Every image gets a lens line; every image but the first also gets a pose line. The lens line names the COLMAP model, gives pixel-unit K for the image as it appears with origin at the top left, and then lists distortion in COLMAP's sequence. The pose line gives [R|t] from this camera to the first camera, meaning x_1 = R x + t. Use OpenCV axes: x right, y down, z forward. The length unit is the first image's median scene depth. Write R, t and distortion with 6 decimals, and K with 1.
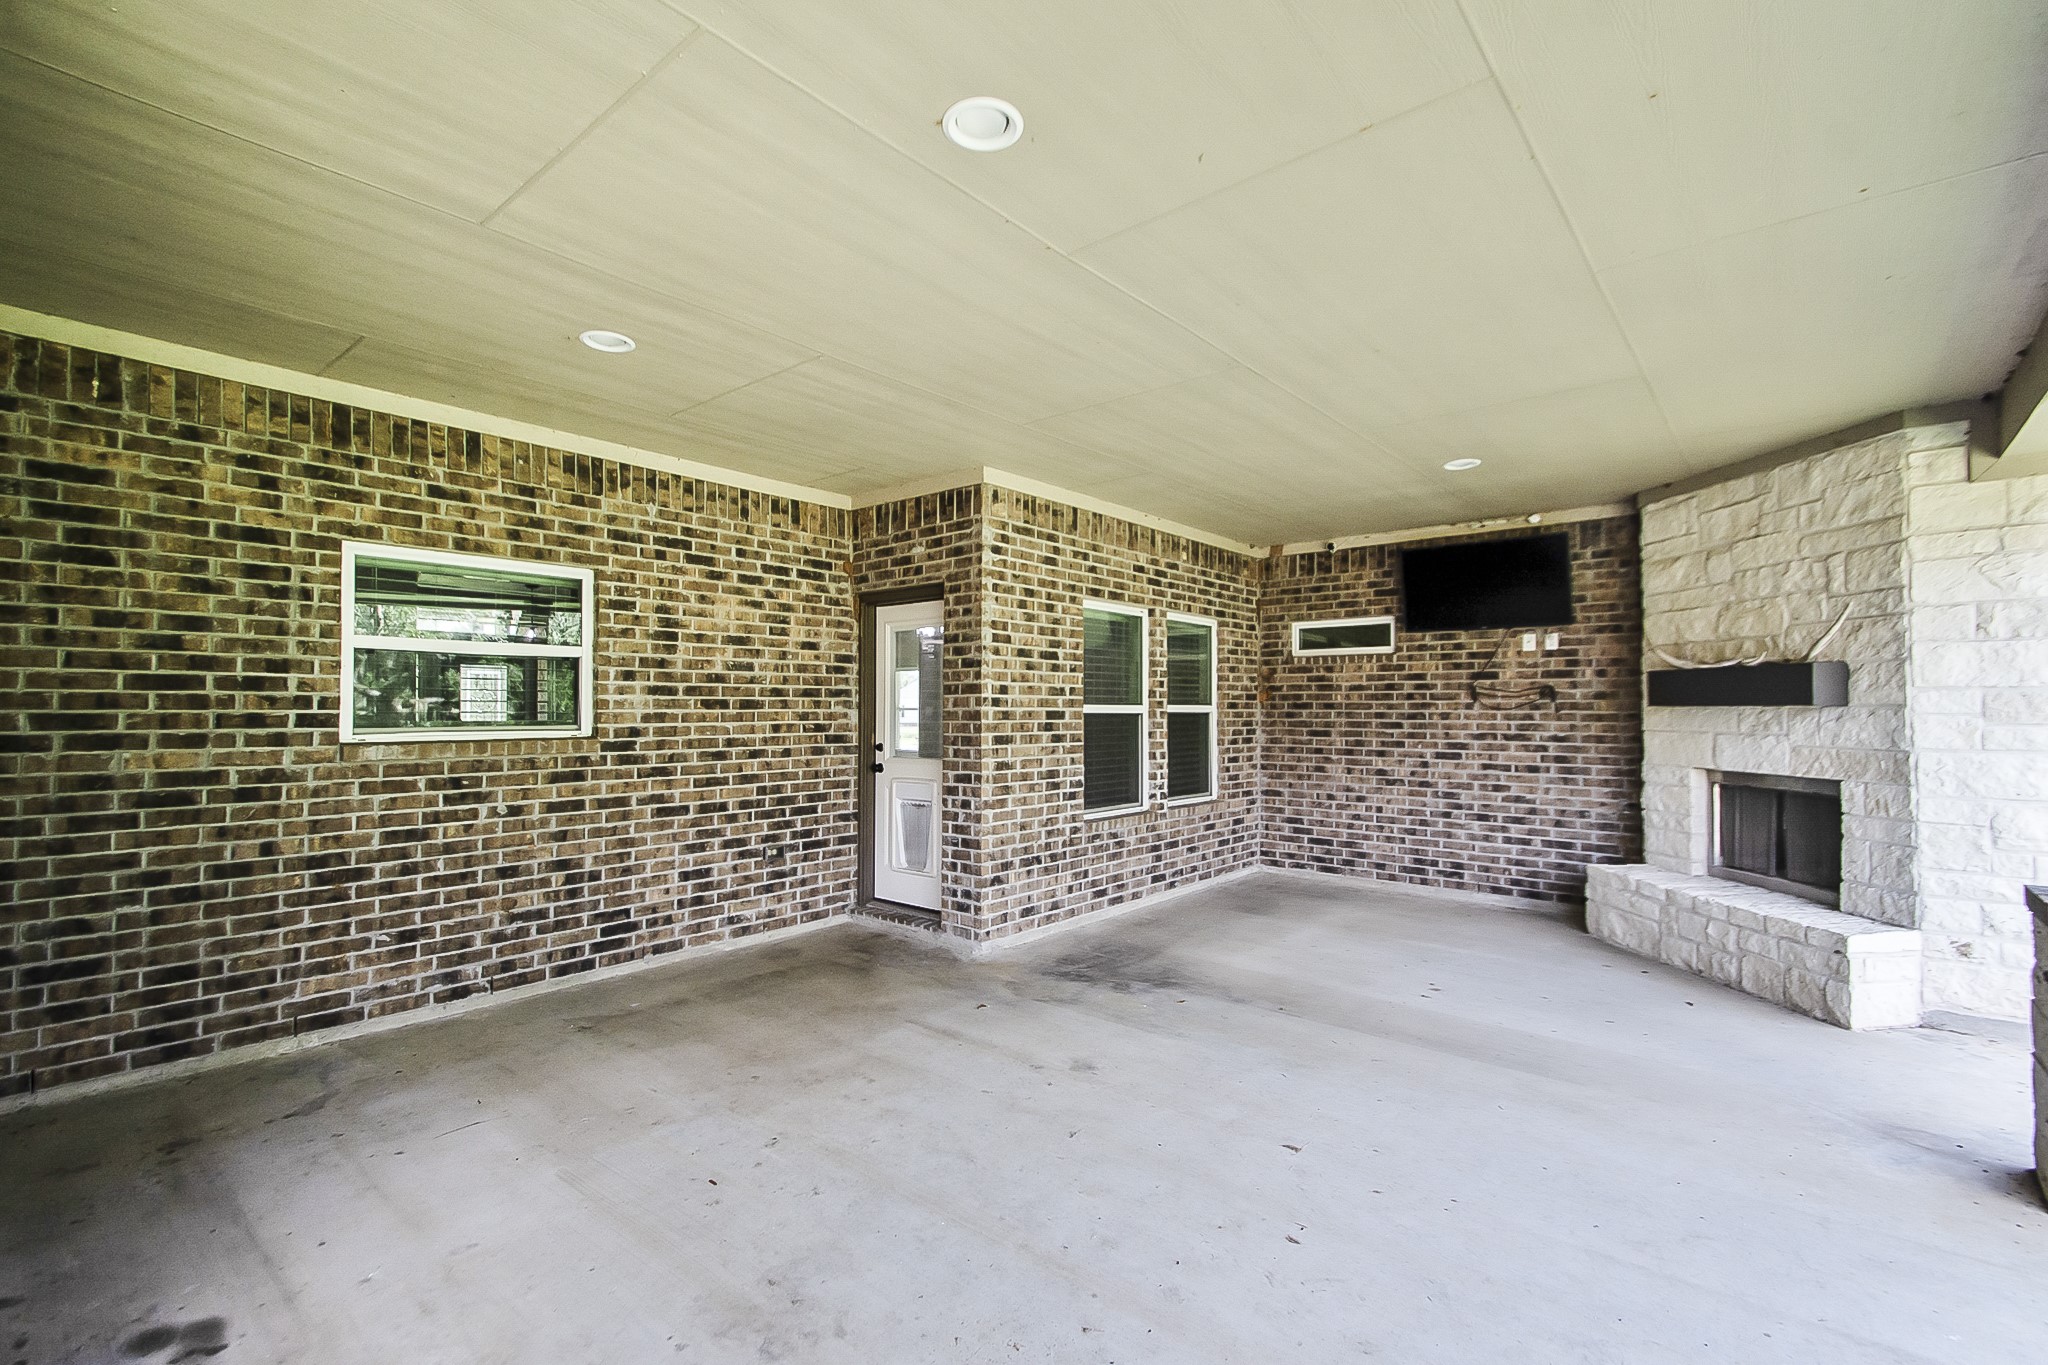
lens RADIAL K [[916.7, 0, 1028.6], [0, 916.7, 686.2], [0, 0, 1]] dist [0.019916, -0.004768]
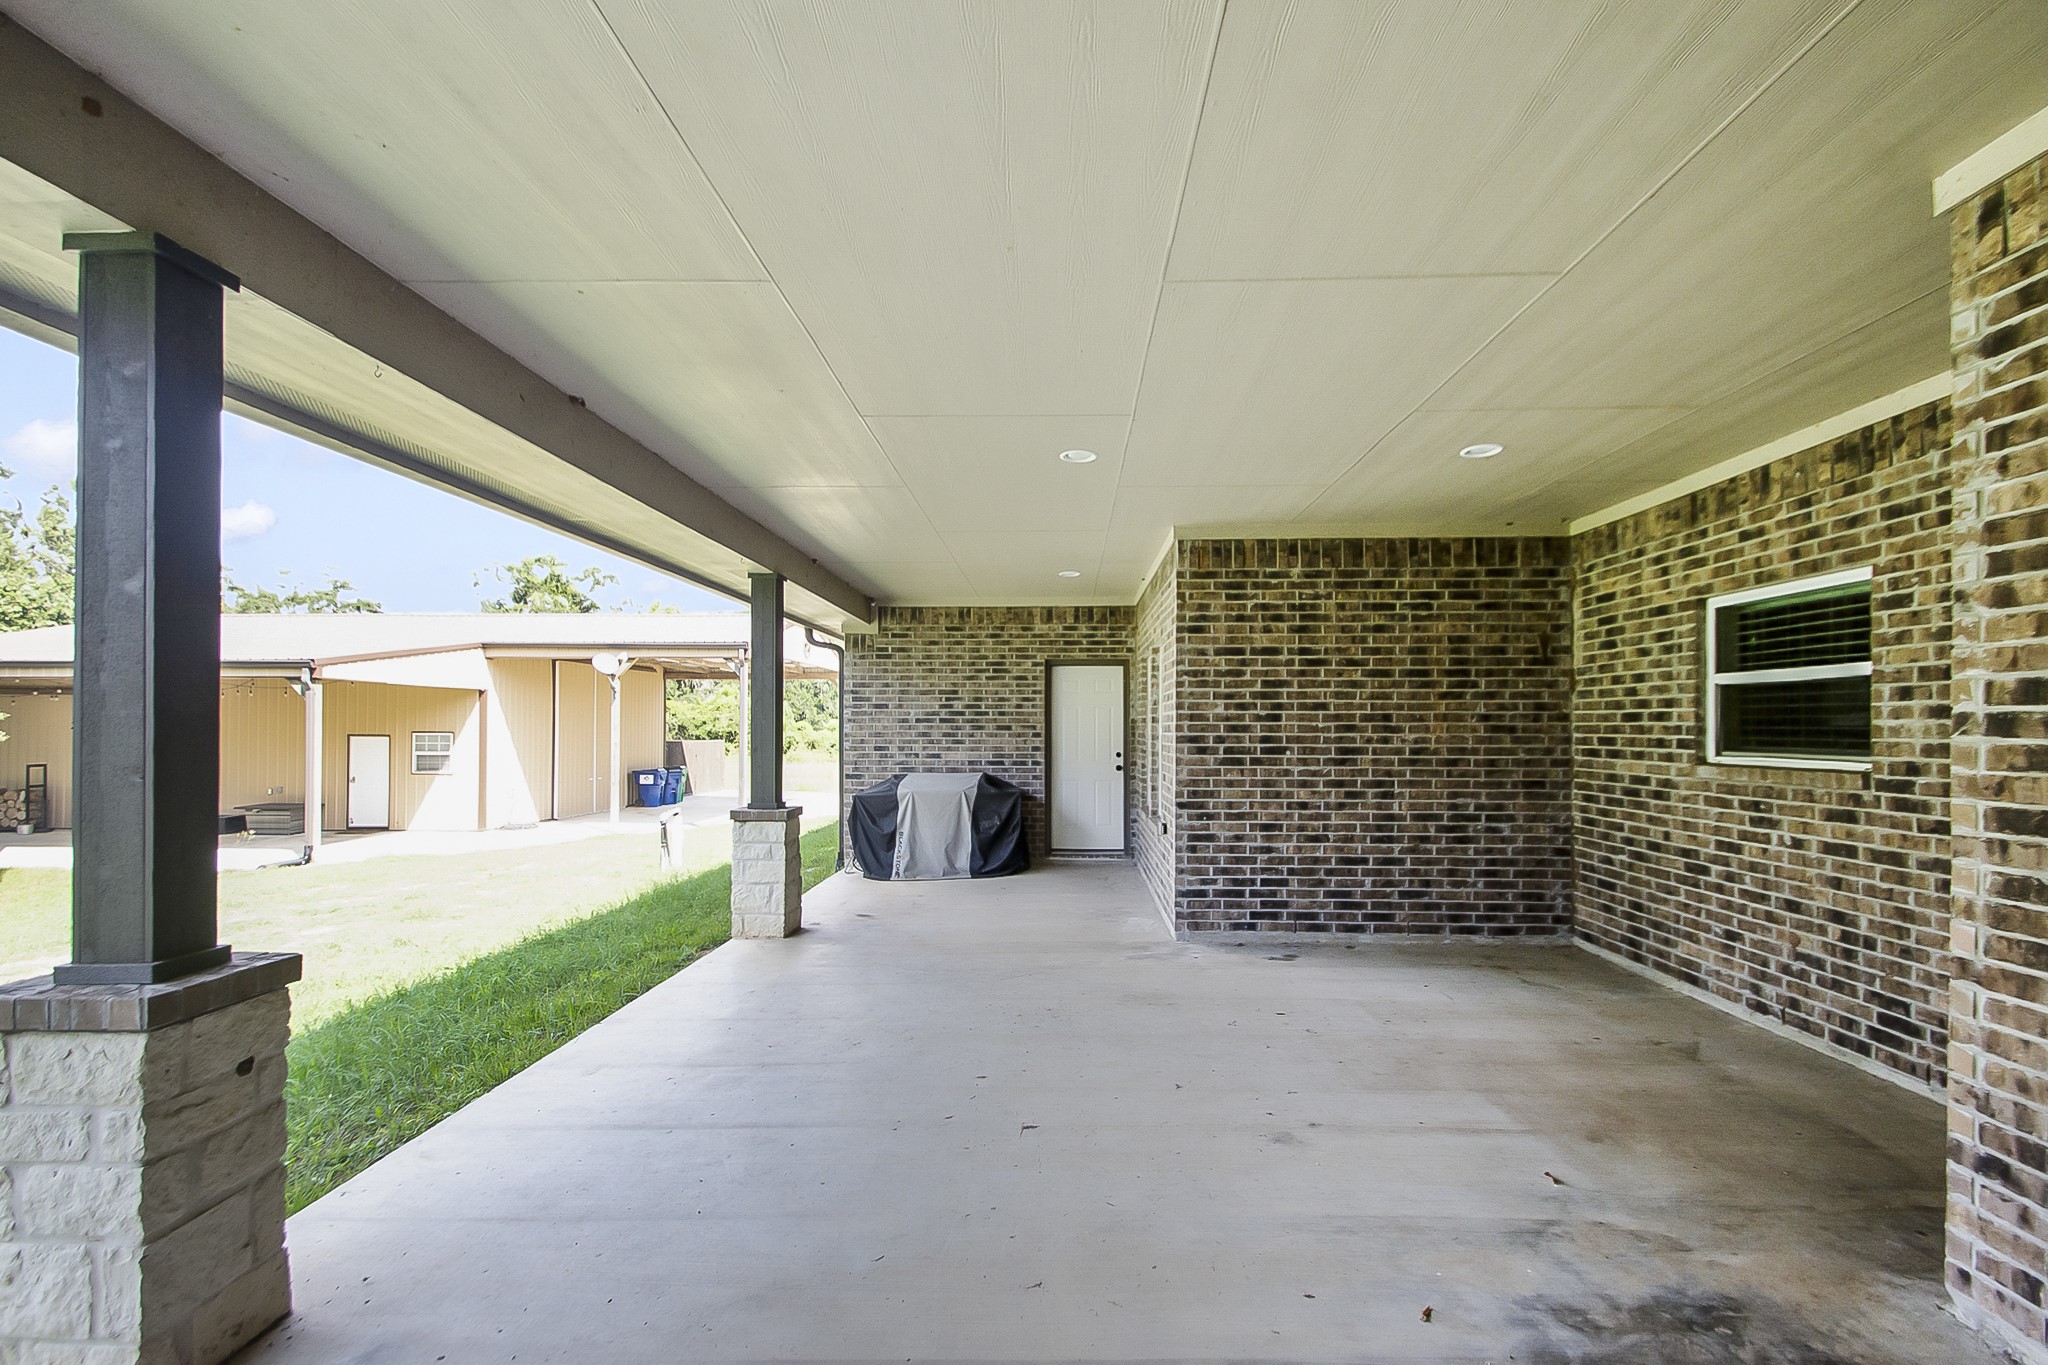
lens RADIAL K [[916.7, 0, 1039.9], [0, 916.7, 716.8], [0, 0, 1]] dist [0.019916, -0.004768]
pose [[-0.781370, -0.011934, -0.623954, 0.656536], [0.010091, 0.999445, -0.031753, 0.027256], [0.623986, -0.031107, -0.780816, 1.276352]]
